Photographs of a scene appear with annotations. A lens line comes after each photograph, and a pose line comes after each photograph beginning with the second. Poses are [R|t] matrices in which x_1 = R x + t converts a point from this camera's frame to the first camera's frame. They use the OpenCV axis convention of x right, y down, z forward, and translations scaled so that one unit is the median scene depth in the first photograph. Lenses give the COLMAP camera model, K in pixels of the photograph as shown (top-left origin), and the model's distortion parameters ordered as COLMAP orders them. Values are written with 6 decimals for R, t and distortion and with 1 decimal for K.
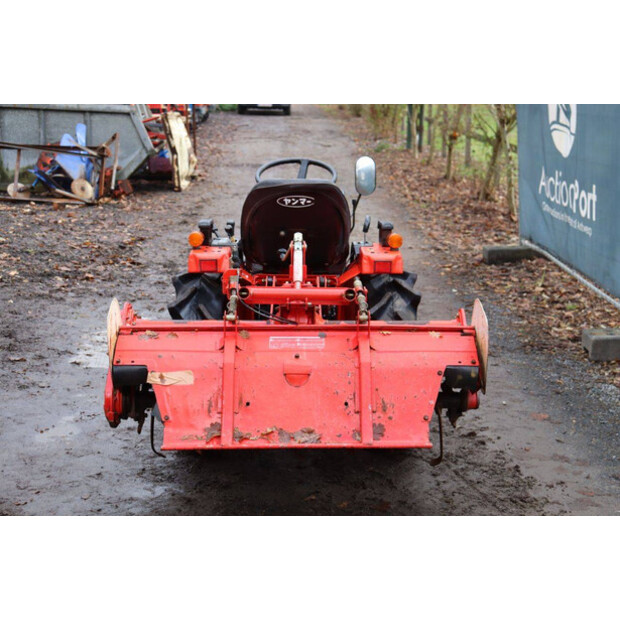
lens RADIAL K [[1111.9, 0, 310.0], [0, 1111.9, 310.0], [0, 0, 1]] dist [0.205961, 0.082243]
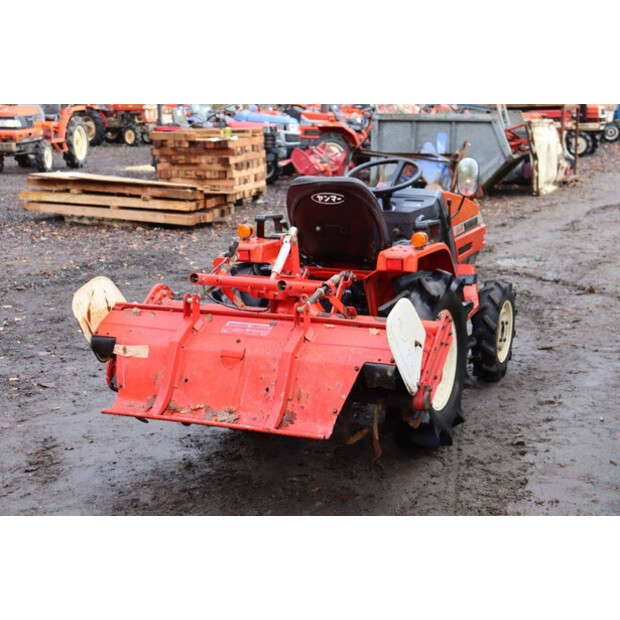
lens RADIAL K [[1037.0, 0, 310.0], [0, 1037.0, 310.0], [0, 0, 1]] dist [0.231699, 0.070890]
pose [[0.902740, 0.068814, -0.424647, 0.391523], [-0.068462, 0.997524, 0.016107, -0.007191], [0.424704, 0.014532, 0.905216, 0.107417]]
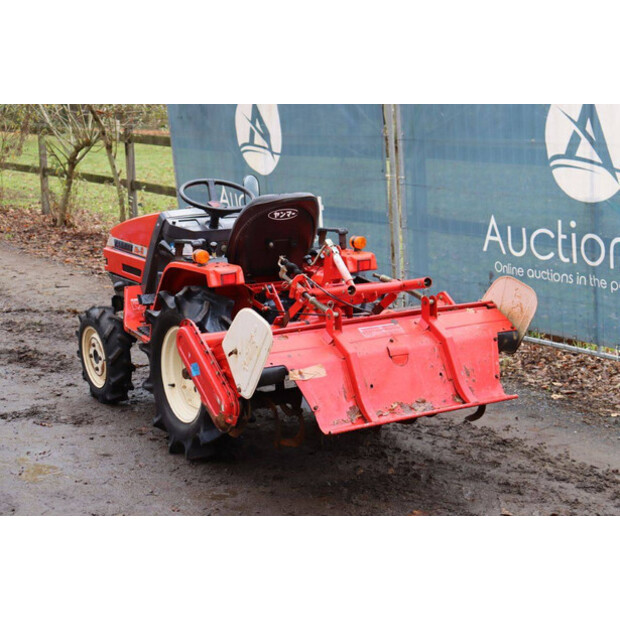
lens RADIAL K [[1141.8, 0, 319.6], [0, 1141.8, 309.6], [0, 0, 1]] dist [0.283682, 0.135437]
pose [[0.857948, -0.112222, 0.501330, -0.555309], [0.127041, 0.991887, 0.004621, -0.004445], [-0.497781, 0.059725, 0.865244, 0.007615]]
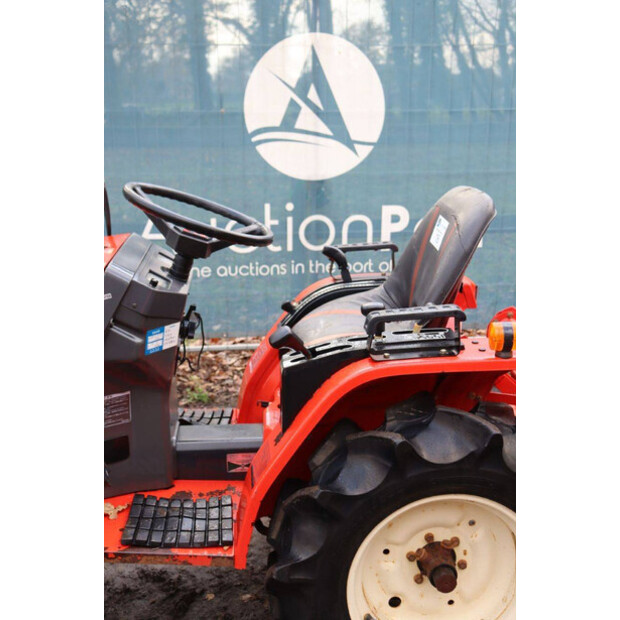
lens RADIAL K [[834.6, 0, 310.0], [0, 834.6, 310.0], [0, 0, 1]] dist [0.028614, 0.066353]
pose [[-0.067260, -0.260497, 0.963129, -0.455945], [0.202154, 0.941735, 0.268828, -0.194280], [-0.977041, 0.212781, -0.010680, 1.088066]]
